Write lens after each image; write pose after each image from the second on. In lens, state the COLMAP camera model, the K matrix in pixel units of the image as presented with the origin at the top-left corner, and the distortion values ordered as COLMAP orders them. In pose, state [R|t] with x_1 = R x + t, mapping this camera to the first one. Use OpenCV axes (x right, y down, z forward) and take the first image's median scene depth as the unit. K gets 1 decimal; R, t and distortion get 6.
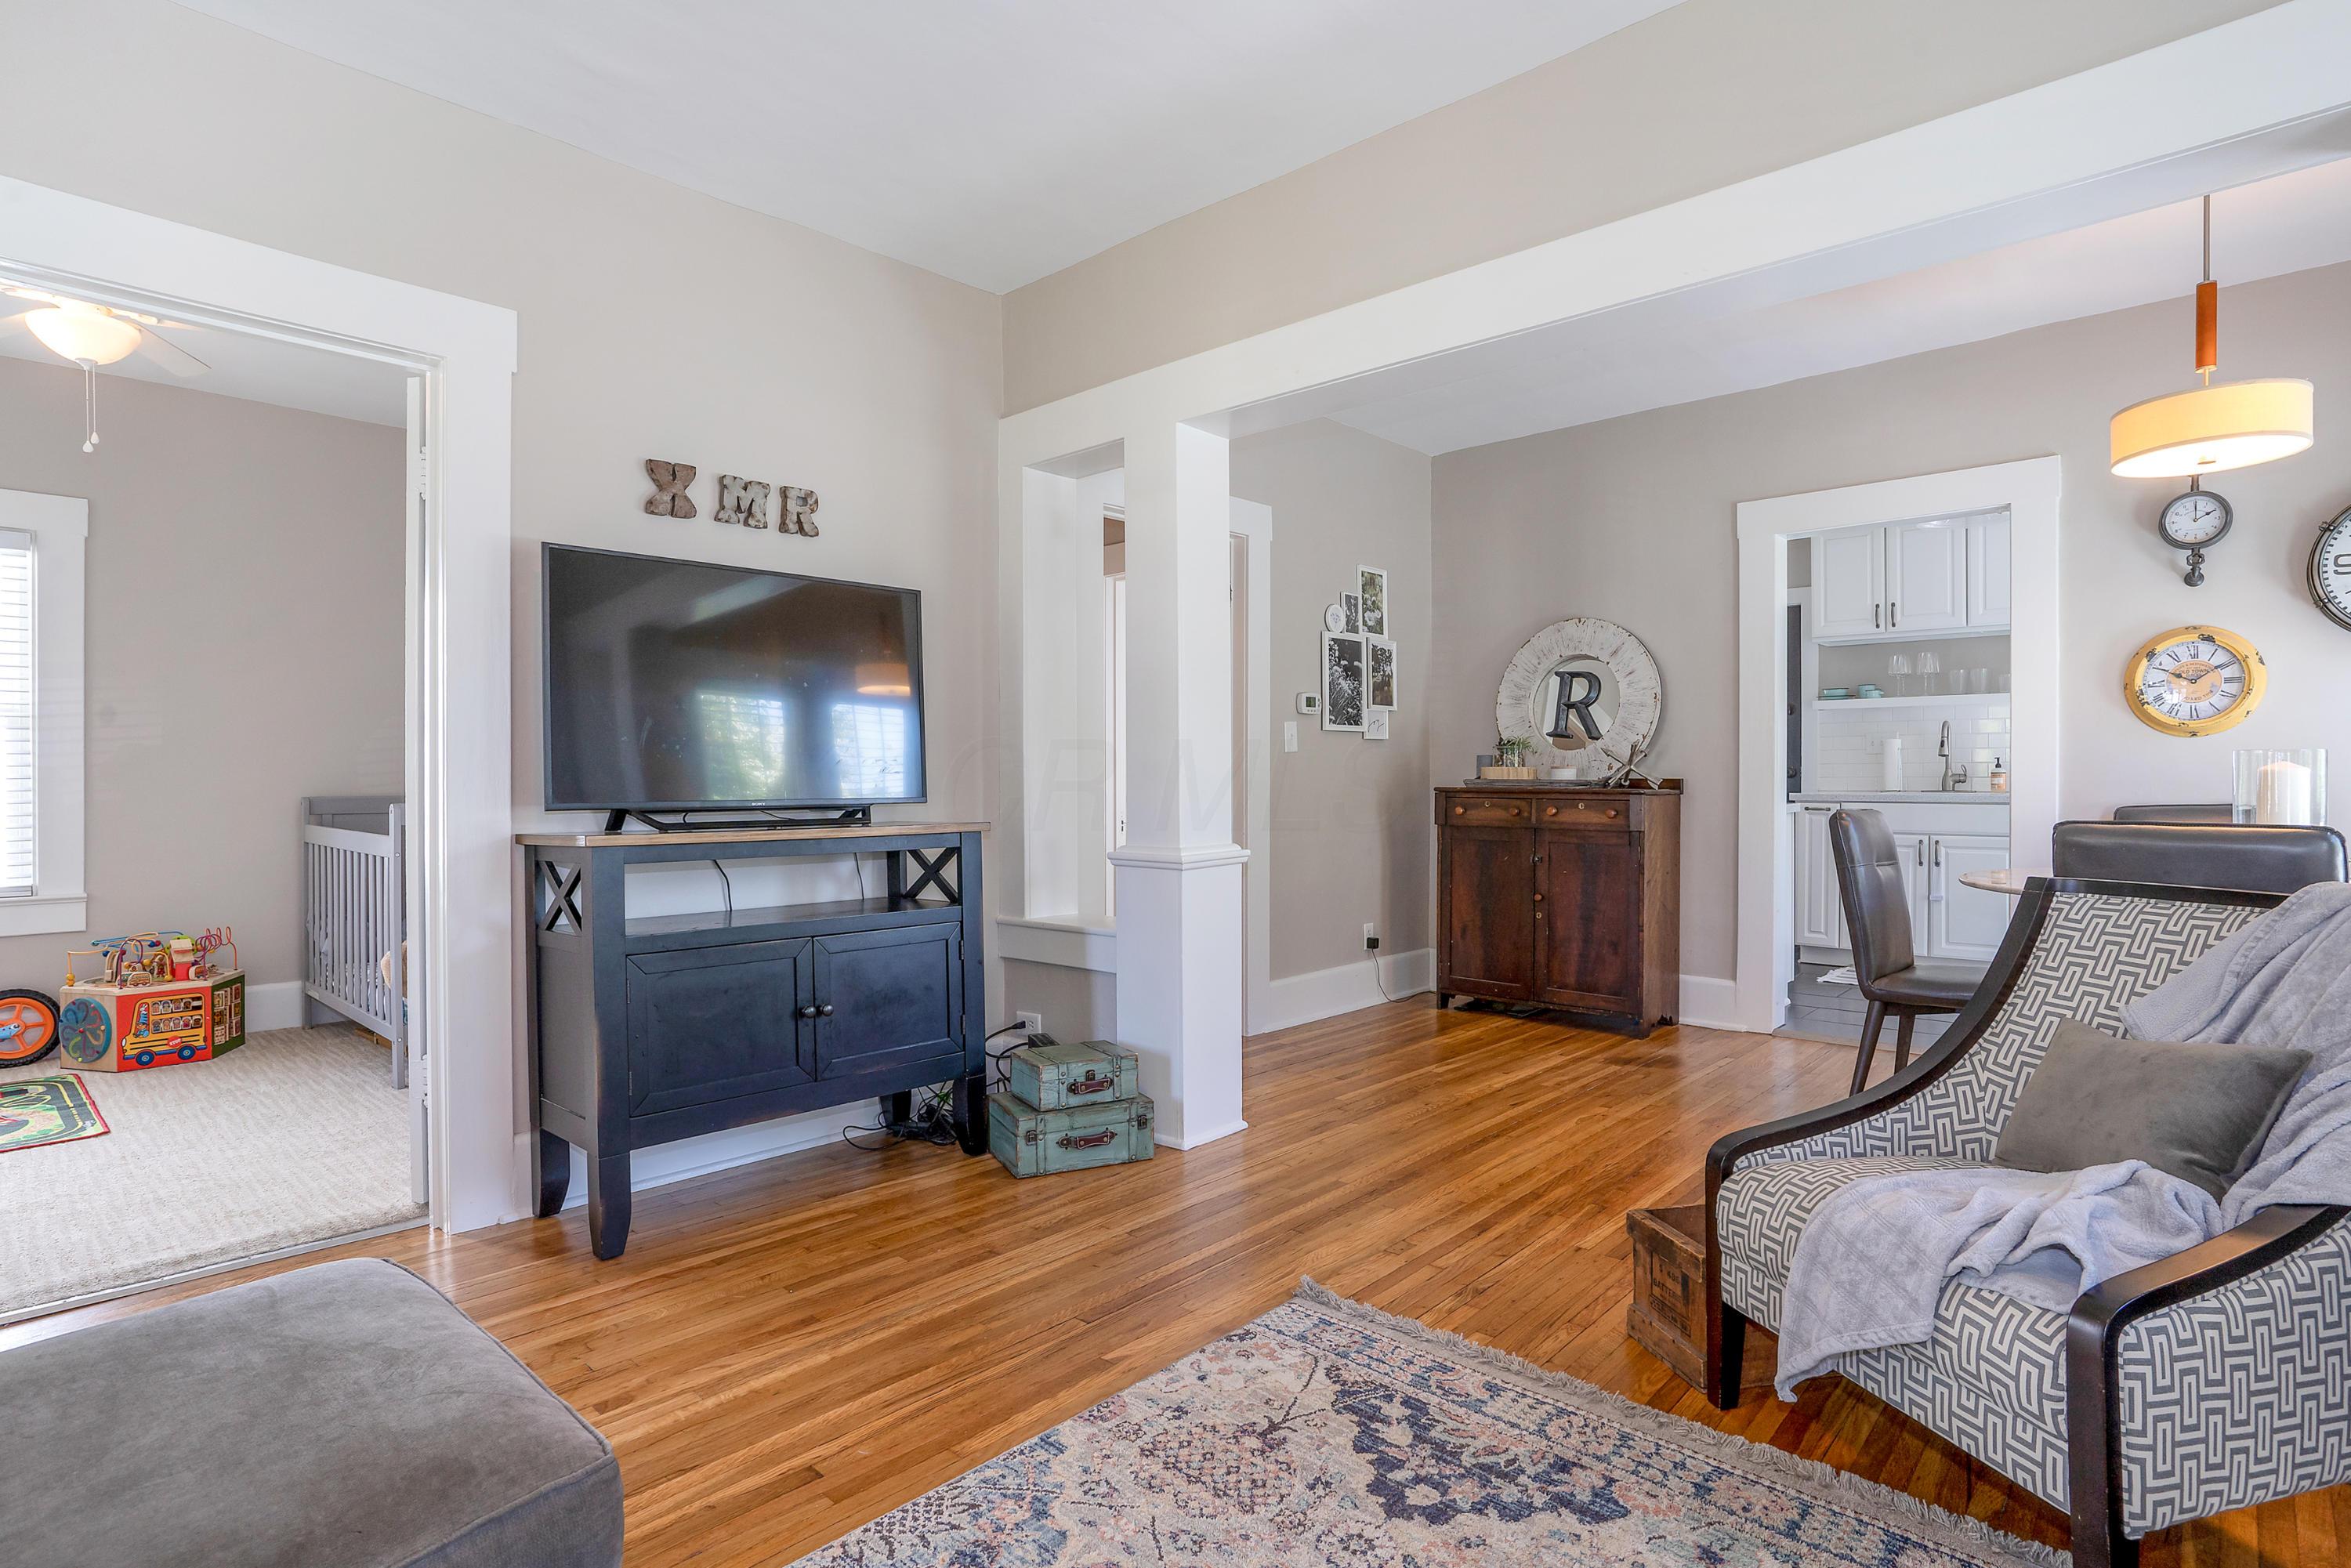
lens RADIAL K [[1181.5, 0, 1186.9], [0, 1181.5, 798.0], [0, 0, 1]] dist [0.002028, 0.001038]
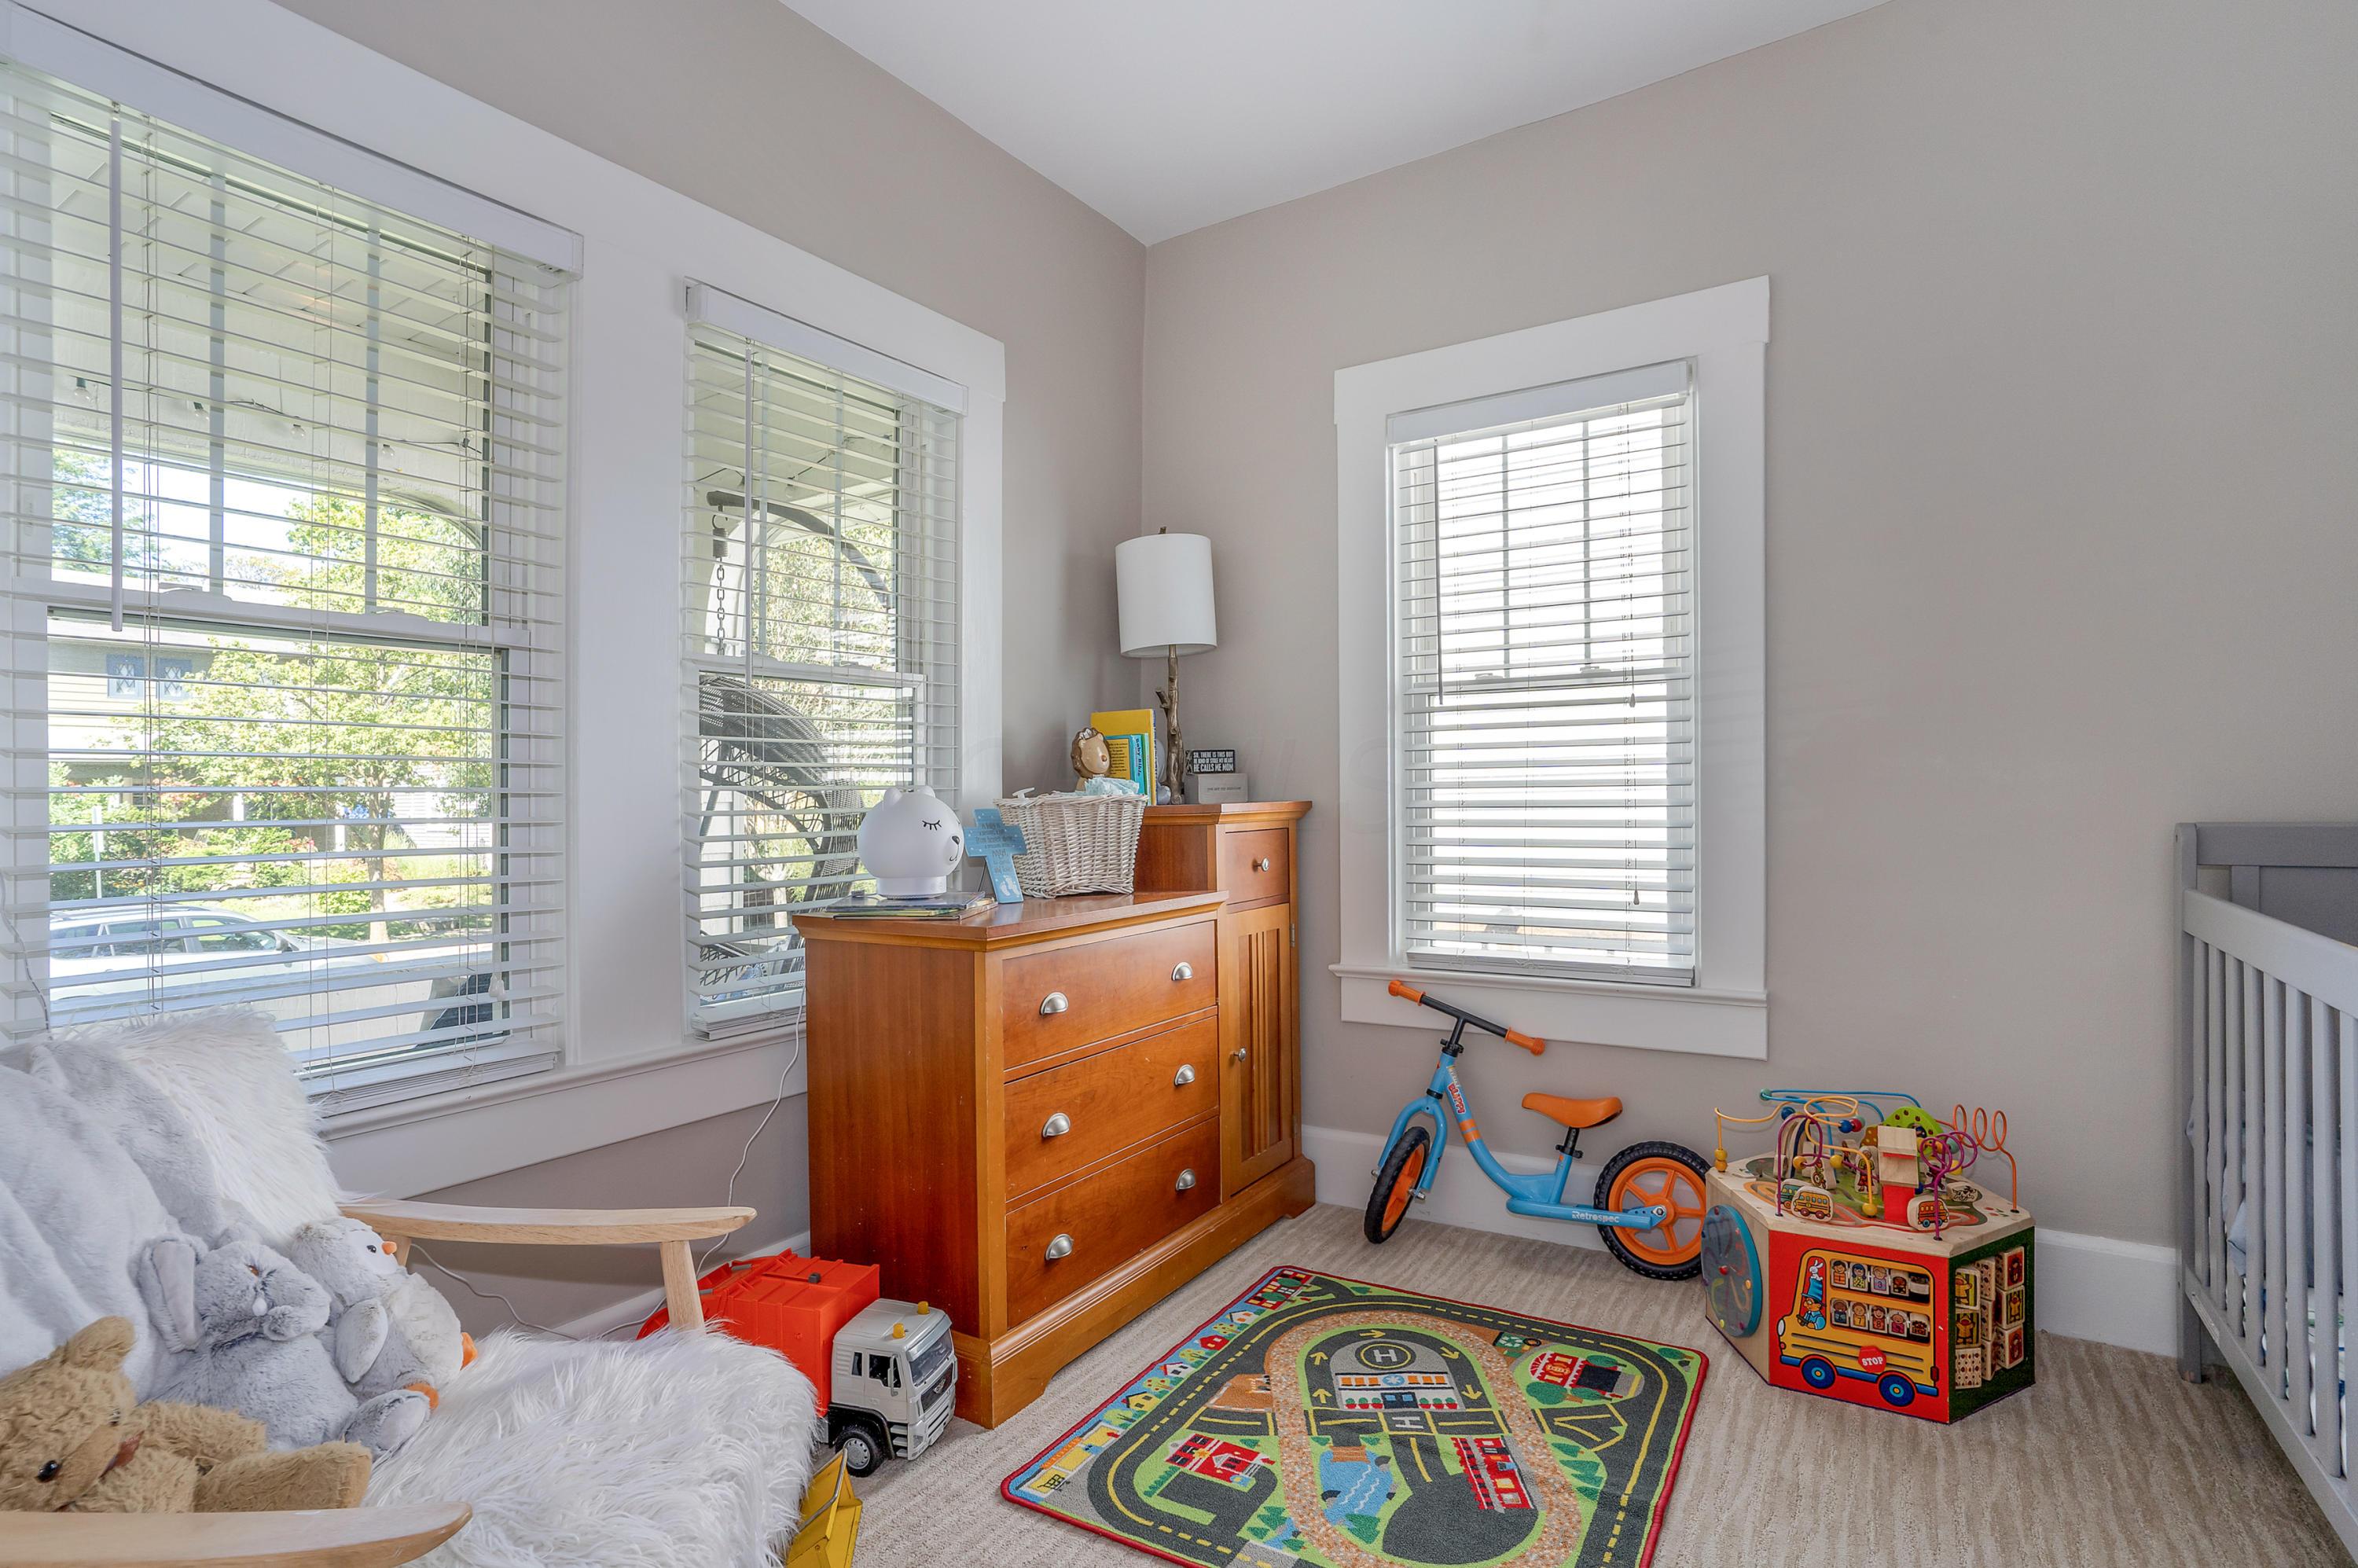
lens RADIAL K [[1185.0, 0, 1190.5], [0, 1185.0, 798.0], [0, 0, 1]] dist [0.002028, 0.001038]
pose [[0.193296, 0.006949, -0.981116, -0.446499], [-0.000271, 0.999975, 0.007029, -0.014221], [0.981141, -0.001093, 0.193293, 0.637954]]
